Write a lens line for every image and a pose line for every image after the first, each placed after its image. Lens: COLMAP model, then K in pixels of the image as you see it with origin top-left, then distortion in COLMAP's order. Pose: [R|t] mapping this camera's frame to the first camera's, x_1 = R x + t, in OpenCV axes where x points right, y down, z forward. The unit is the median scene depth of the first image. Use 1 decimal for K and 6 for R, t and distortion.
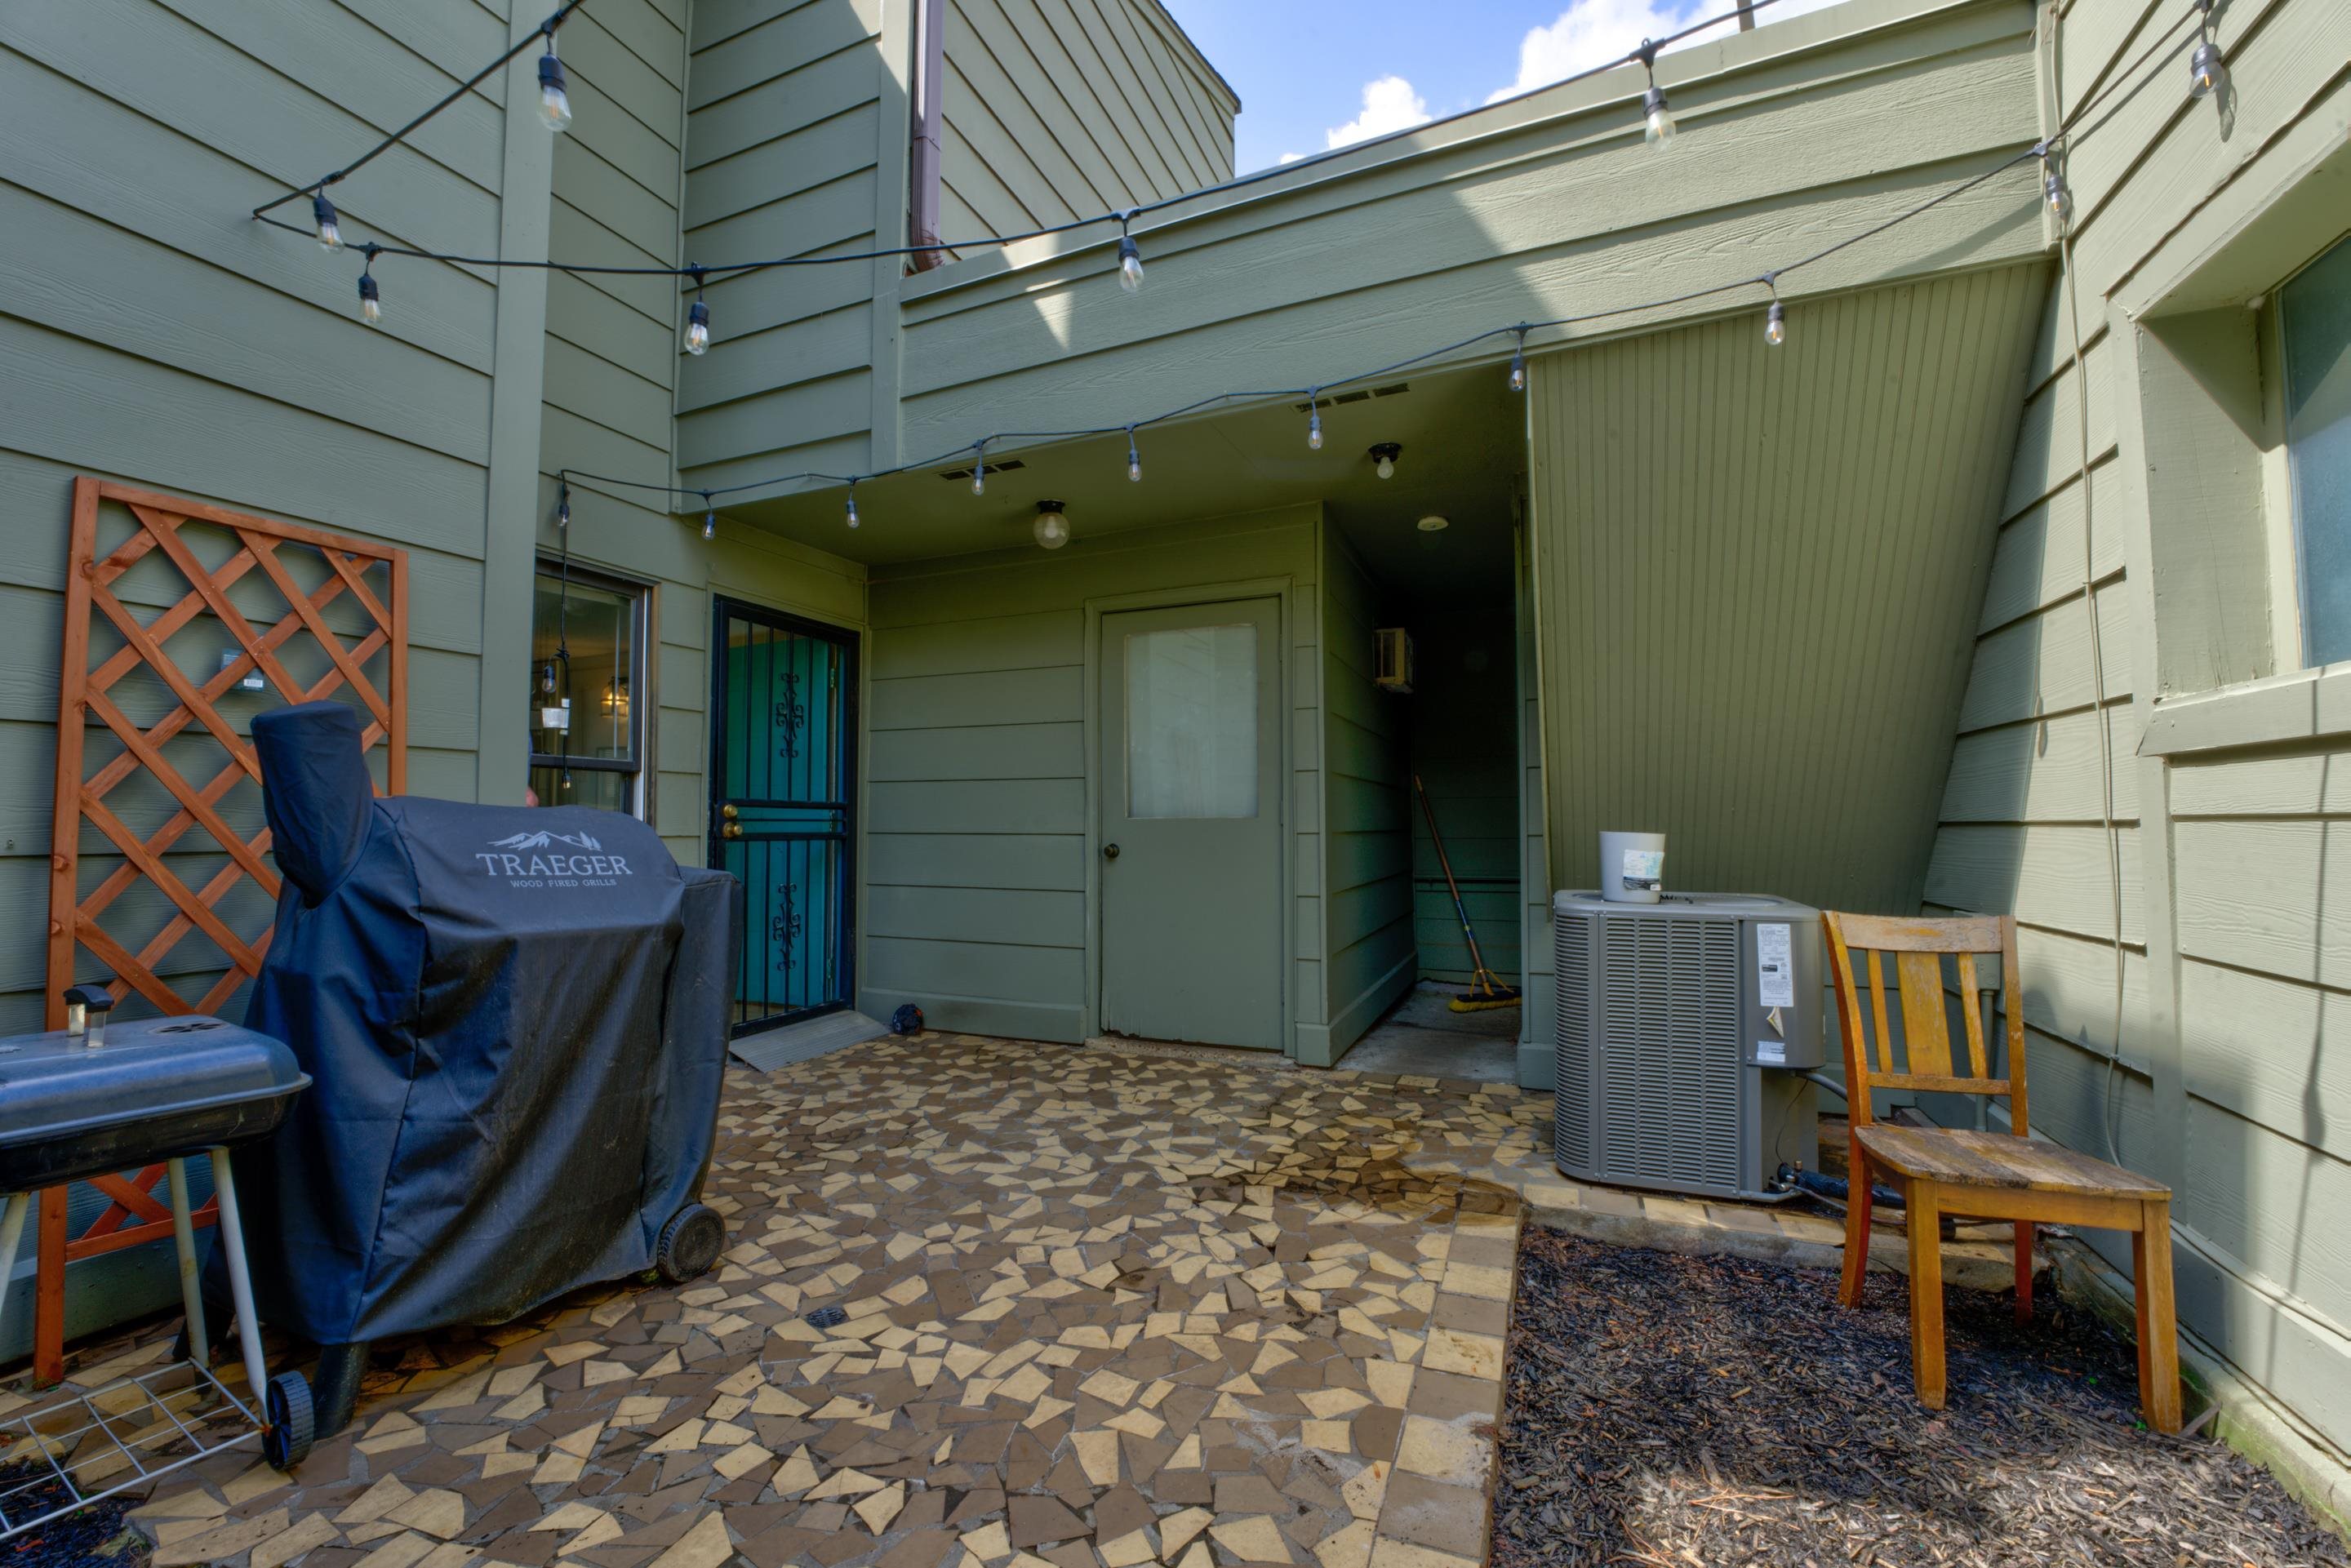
lens RADIAL K [[939.7, 0, 1166.9], [0, 939.7, 787.0], [0, 0, 1]] dist [-0.030484, 0.003804]
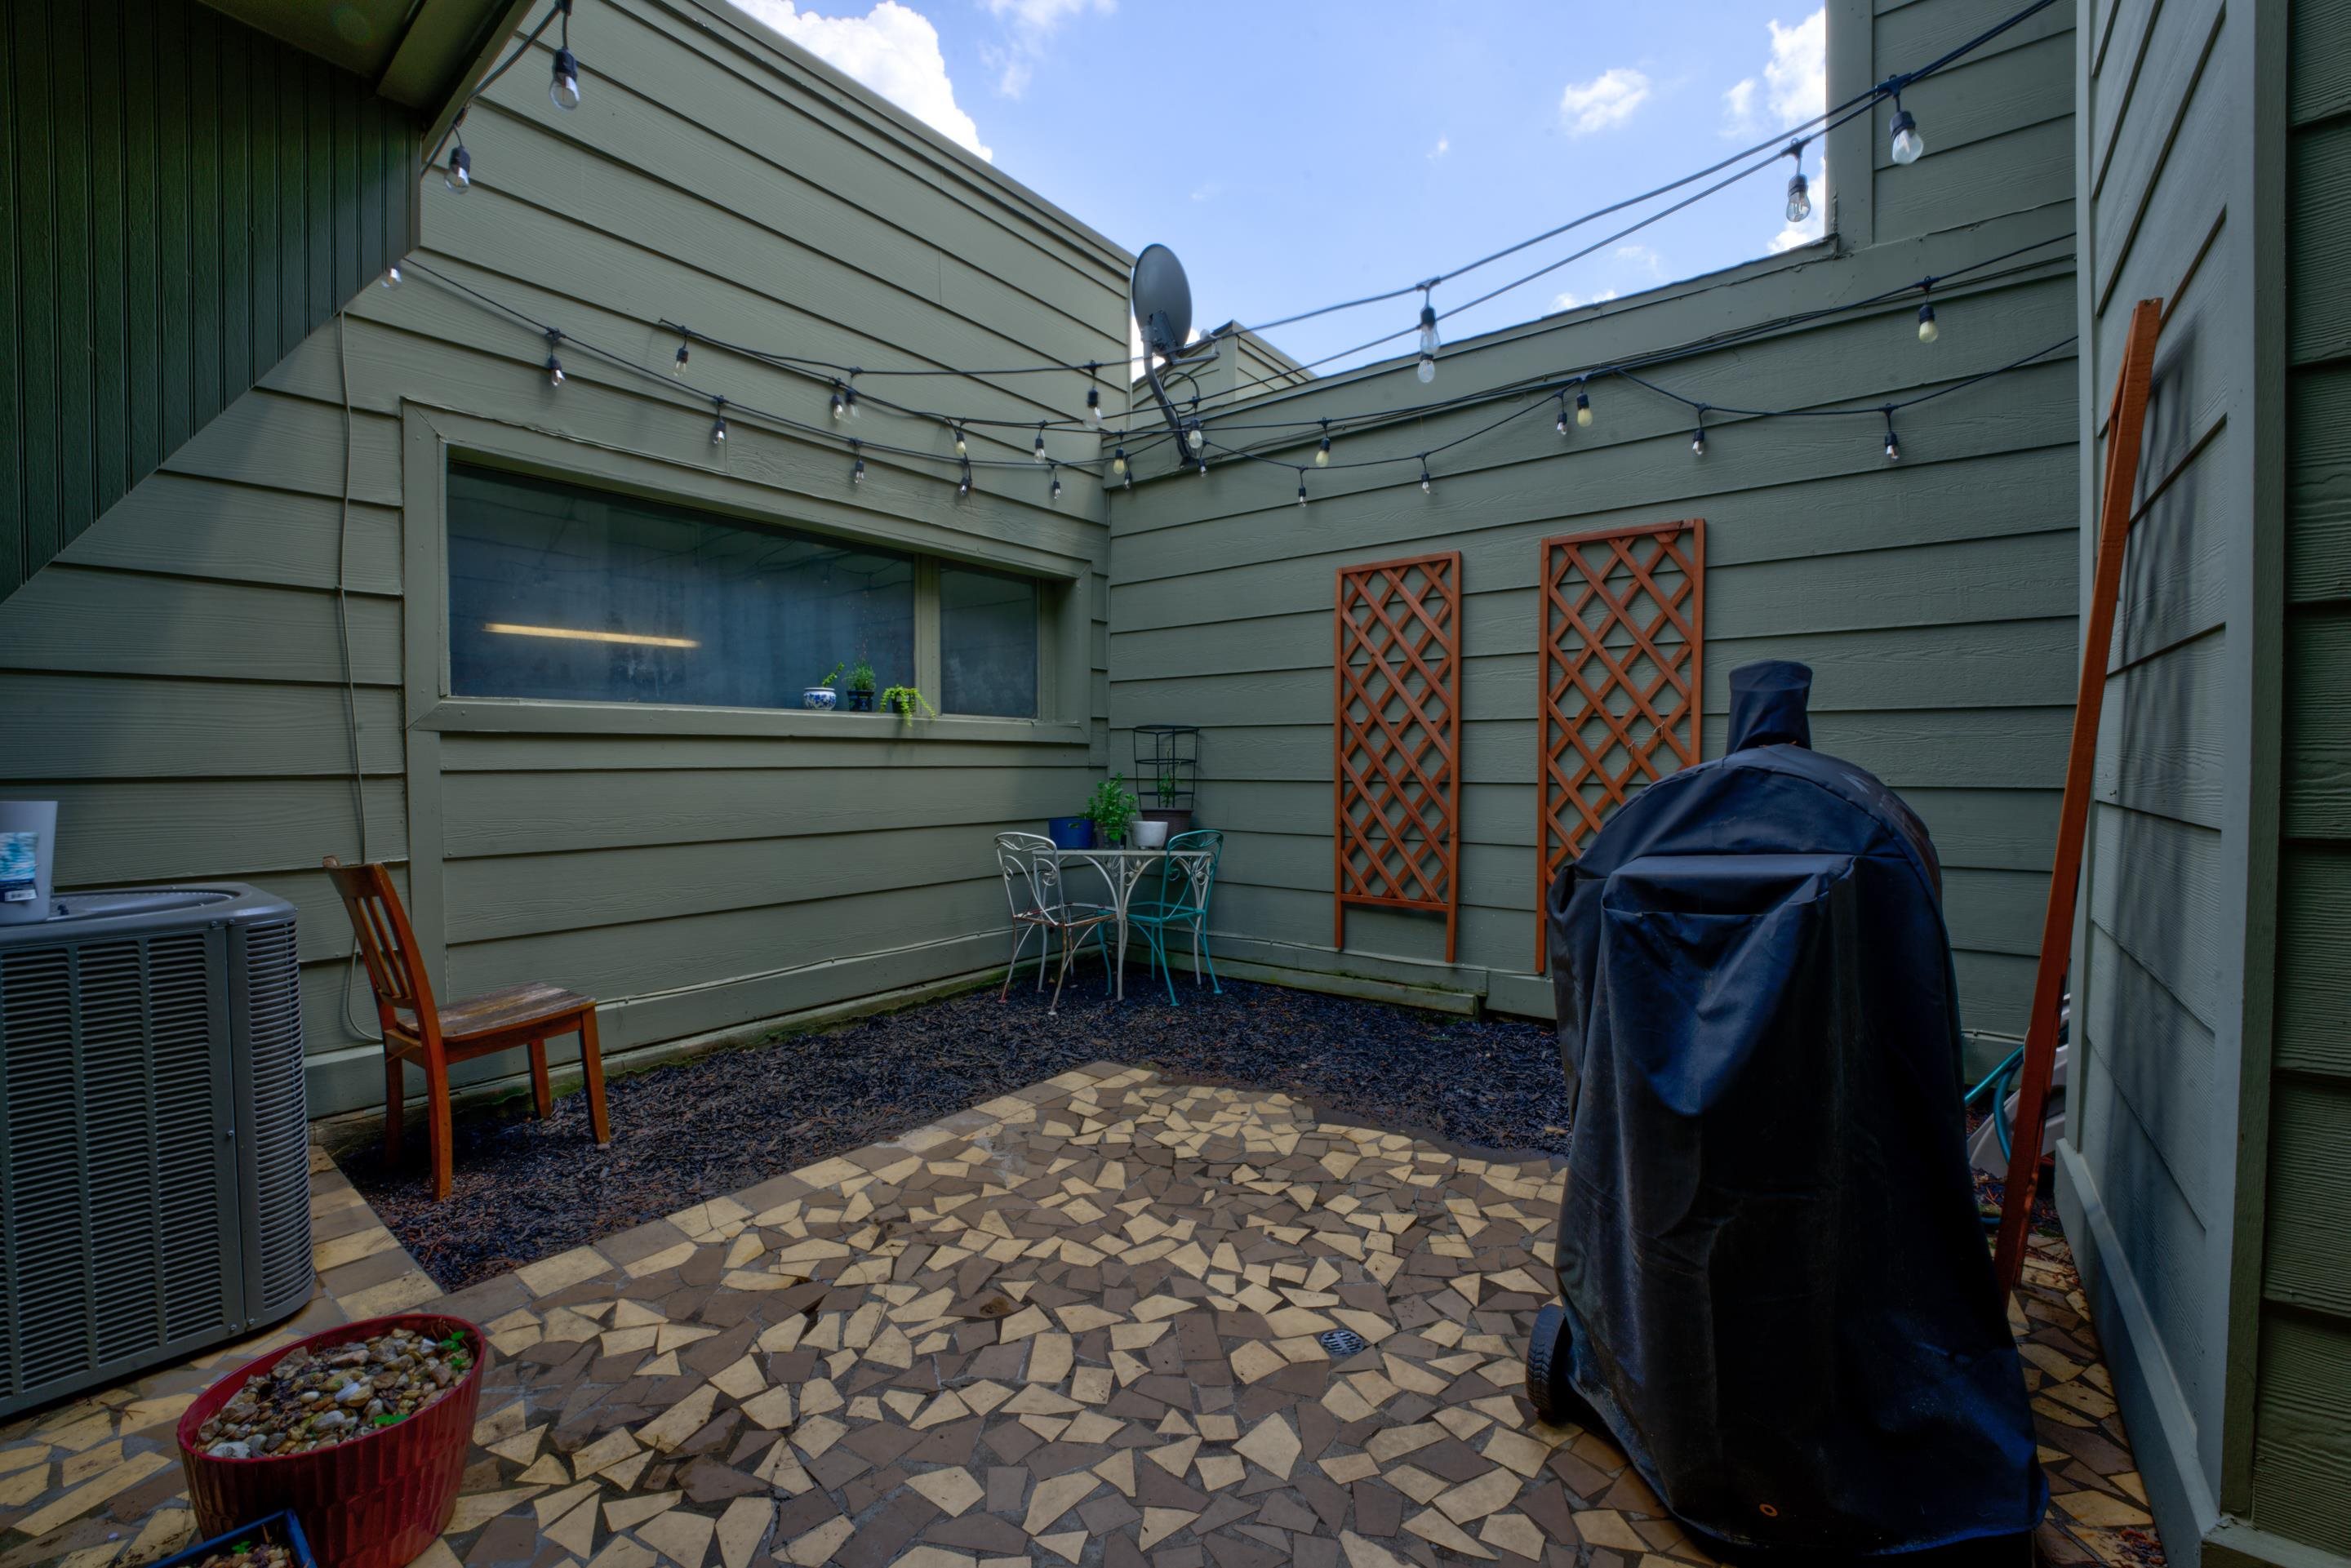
lens RADIAL K [[939.7, 0, 1166.9], [0, 939.7, 787.0], [0, 0, 1]] dist [-0.030484, 0.003804]
pose [[-0.963639, -0.000887, 0.267208, -0.453136], [-0.003454, 0.999952, -0.009139, 0.060954], [-0.267187, -0.009729, -0.963596, 1.940482]]
